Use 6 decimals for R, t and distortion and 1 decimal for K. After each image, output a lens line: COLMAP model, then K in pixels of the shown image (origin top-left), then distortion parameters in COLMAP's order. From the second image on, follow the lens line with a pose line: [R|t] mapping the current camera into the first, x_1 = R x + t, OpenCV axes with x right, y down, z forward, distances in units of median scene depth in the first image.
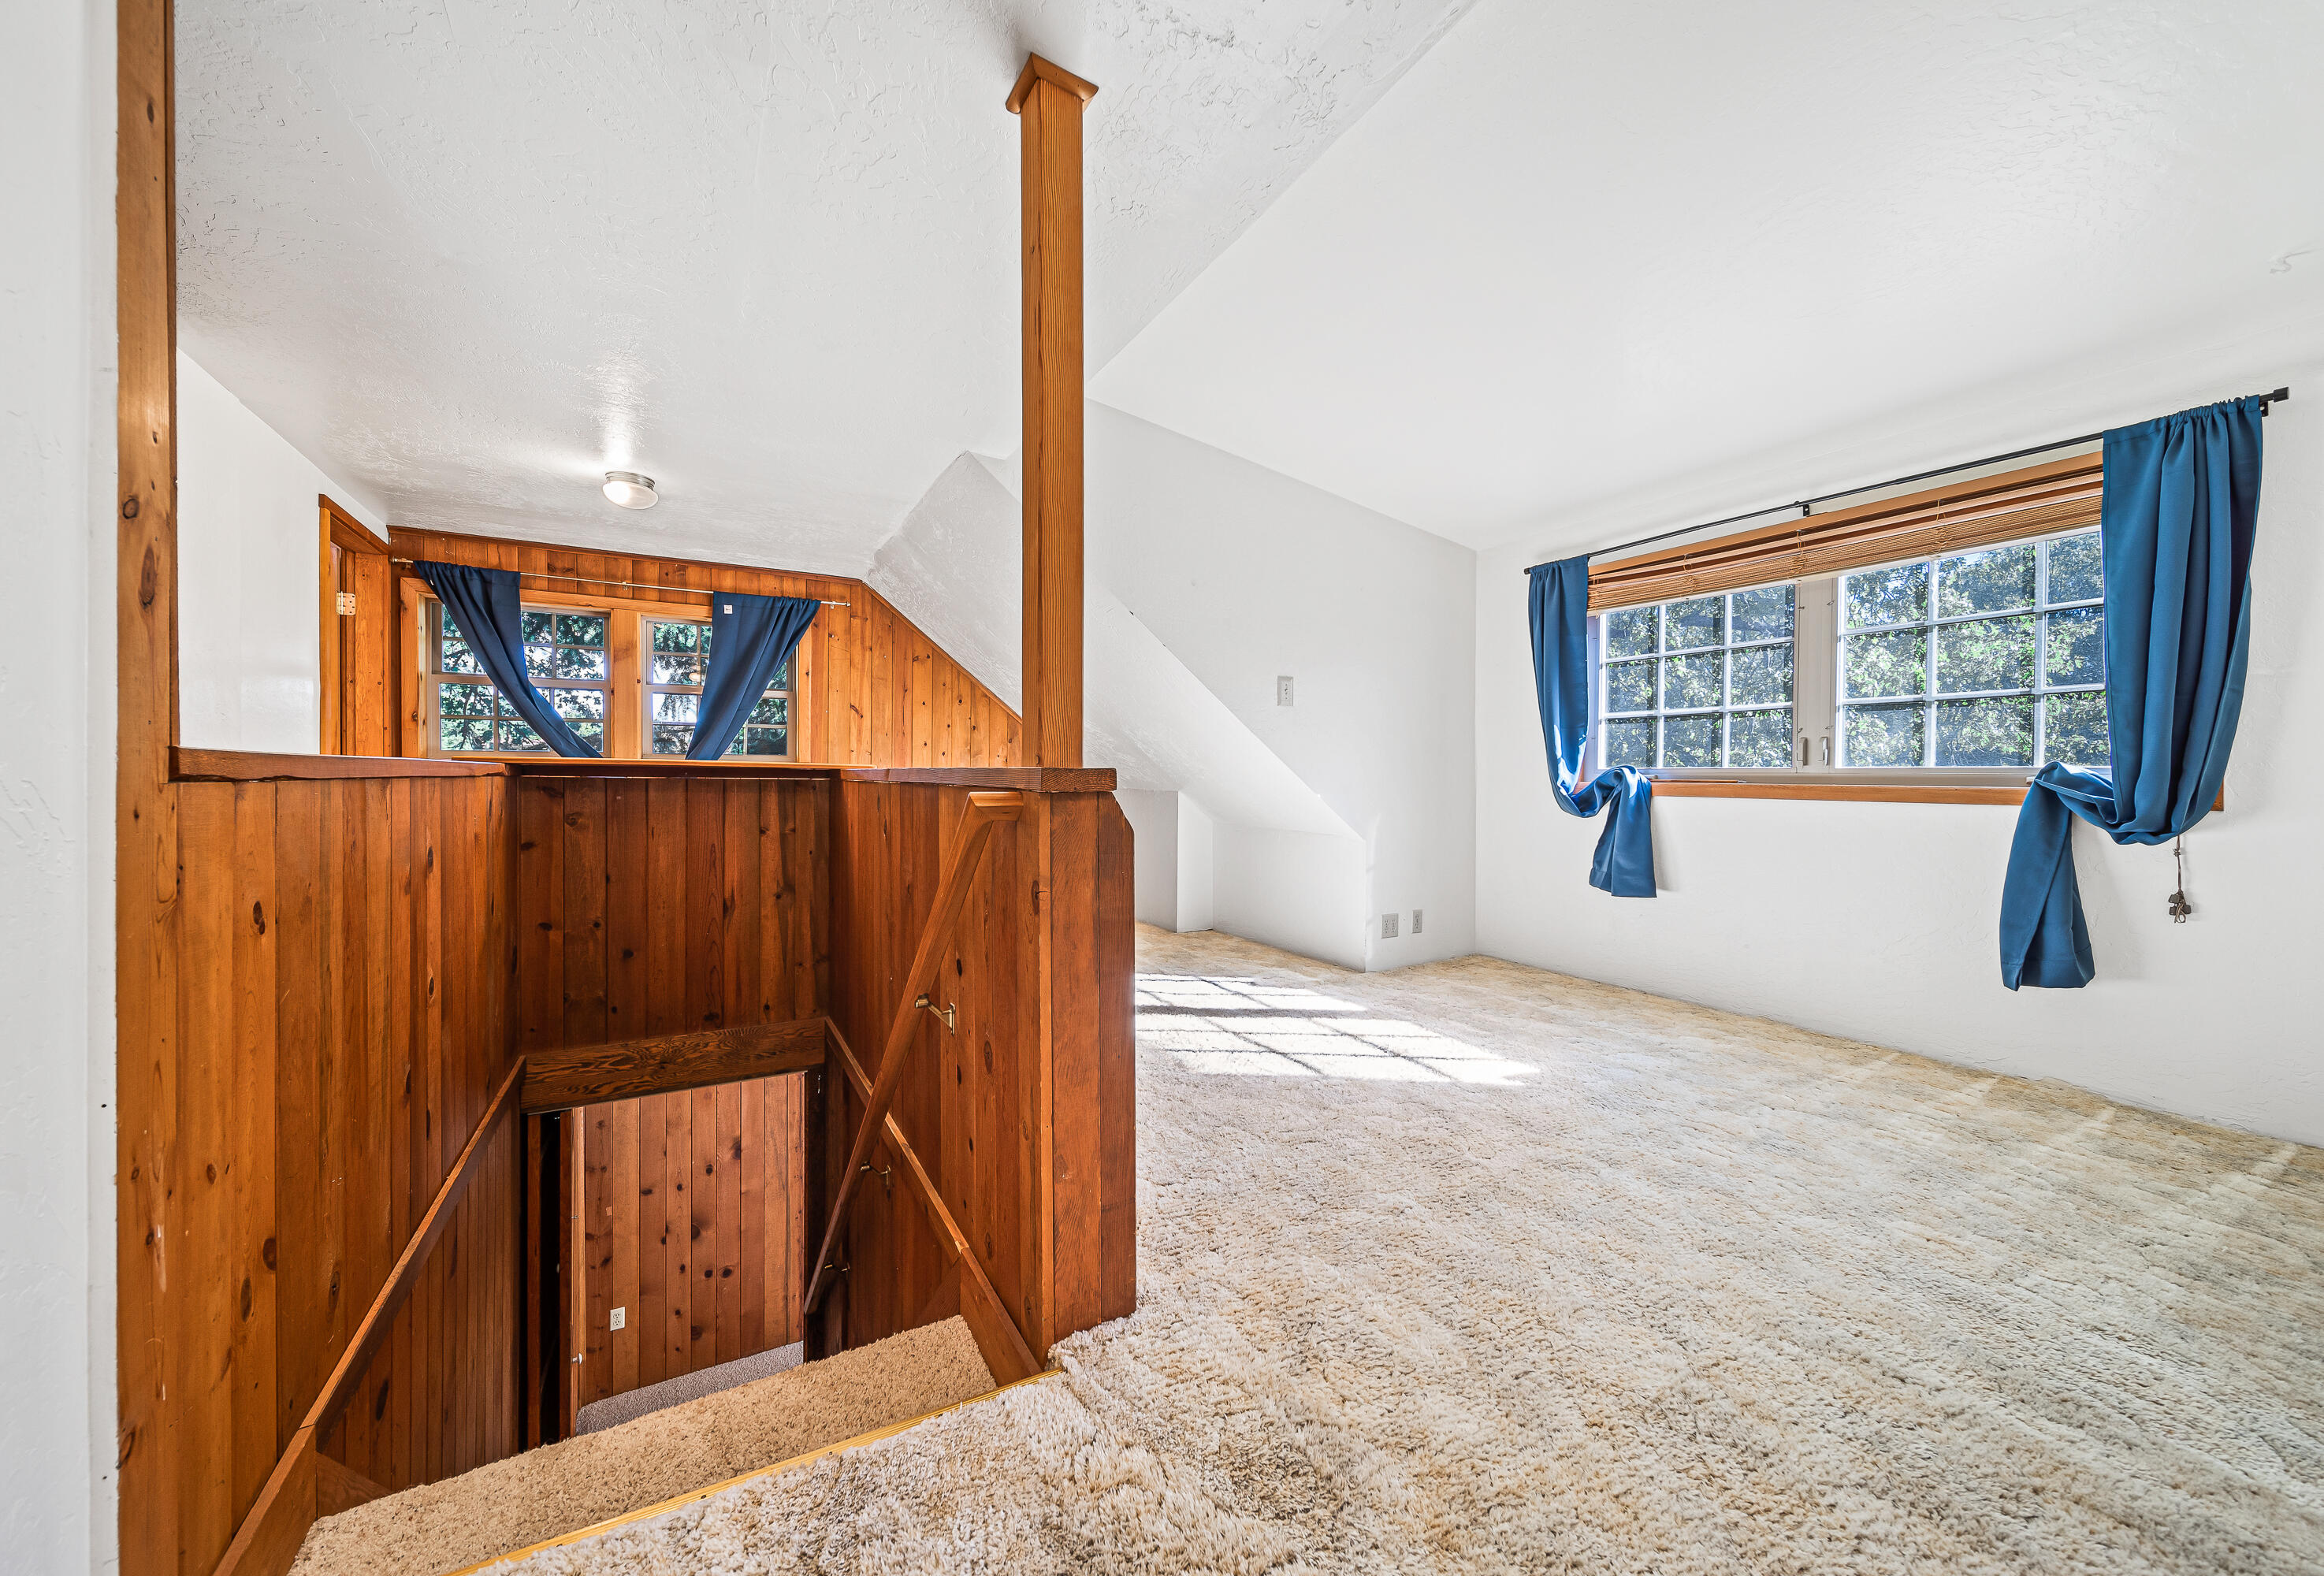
lens RADIAL K [[844.7, 0, 1162.0], [0, 844.7, 788.0], [0, 0, 1]] dist [0.000670, 0.000085]
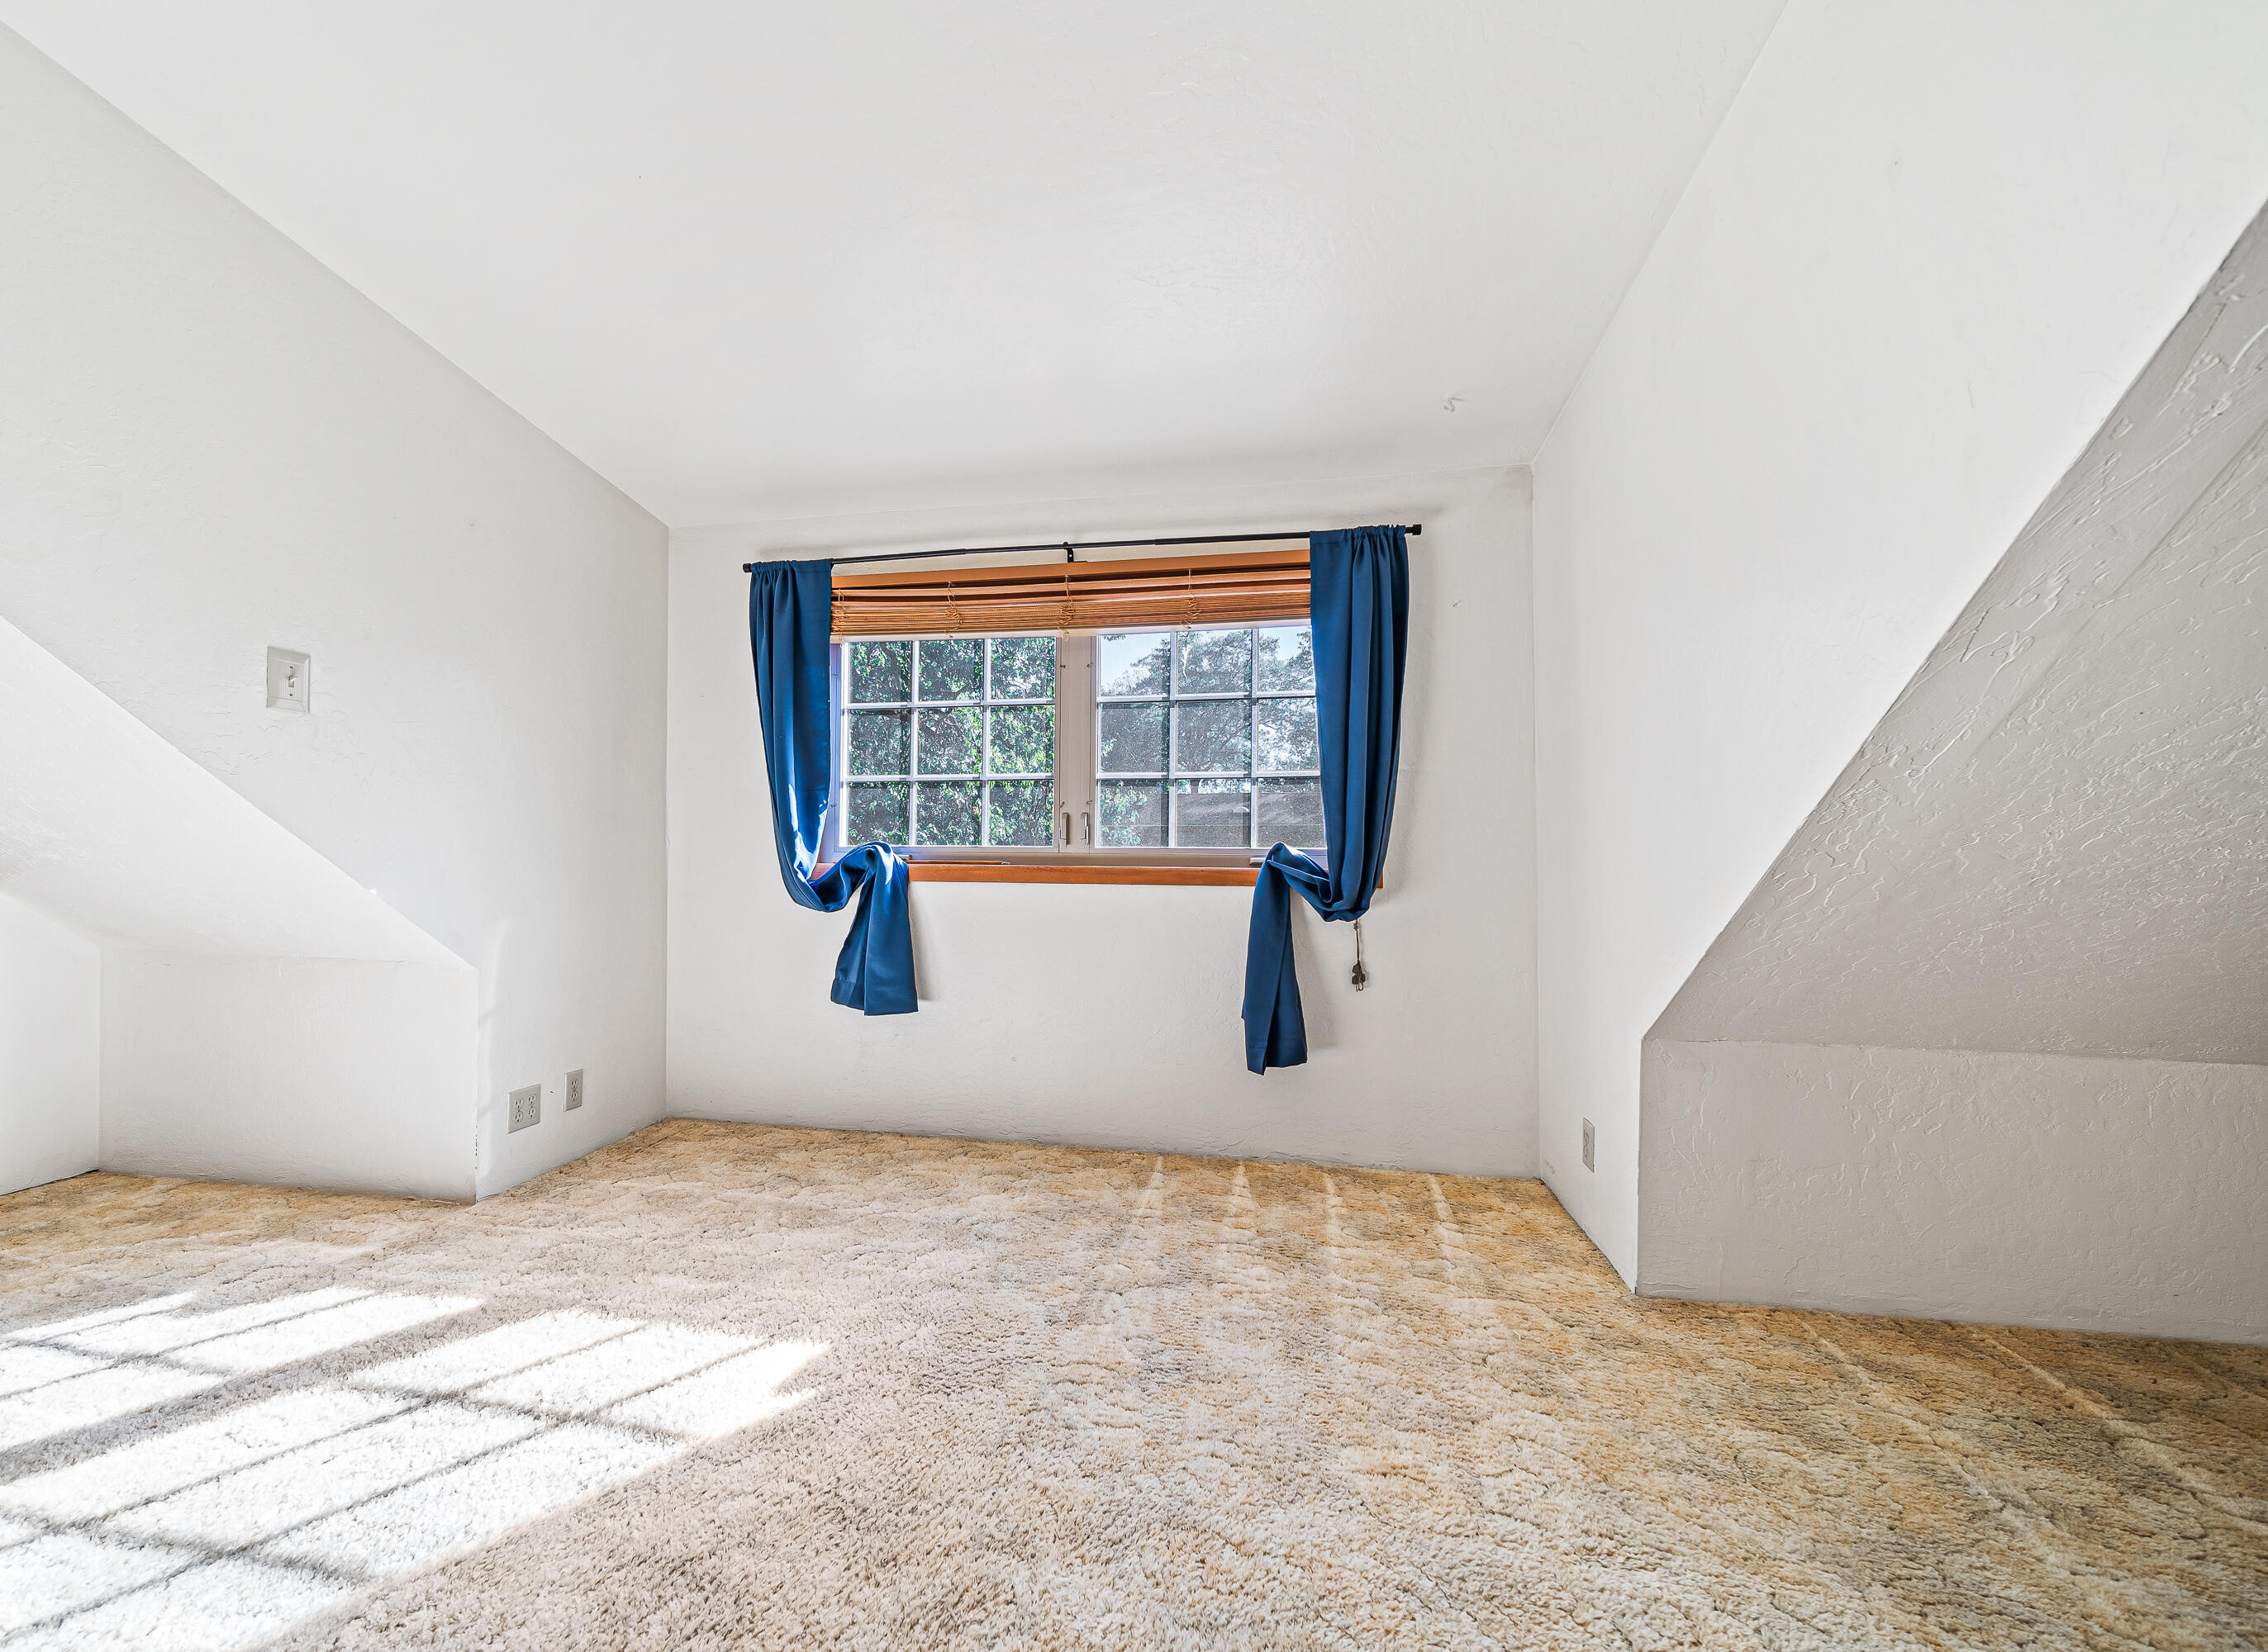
lens RADIAL K [[947.0, 0, 1133.3], [0, 947.0, 845.6], [0, 0, 1]] dist [0.002220, 0.000102]
pose [[0.657518, 0.010413, 0.753367, 0.053654], [0.008340, 0.999743, -0.021097, -0.003500], [-0.753393, 0.020155, 0.657262, 0.268596]]
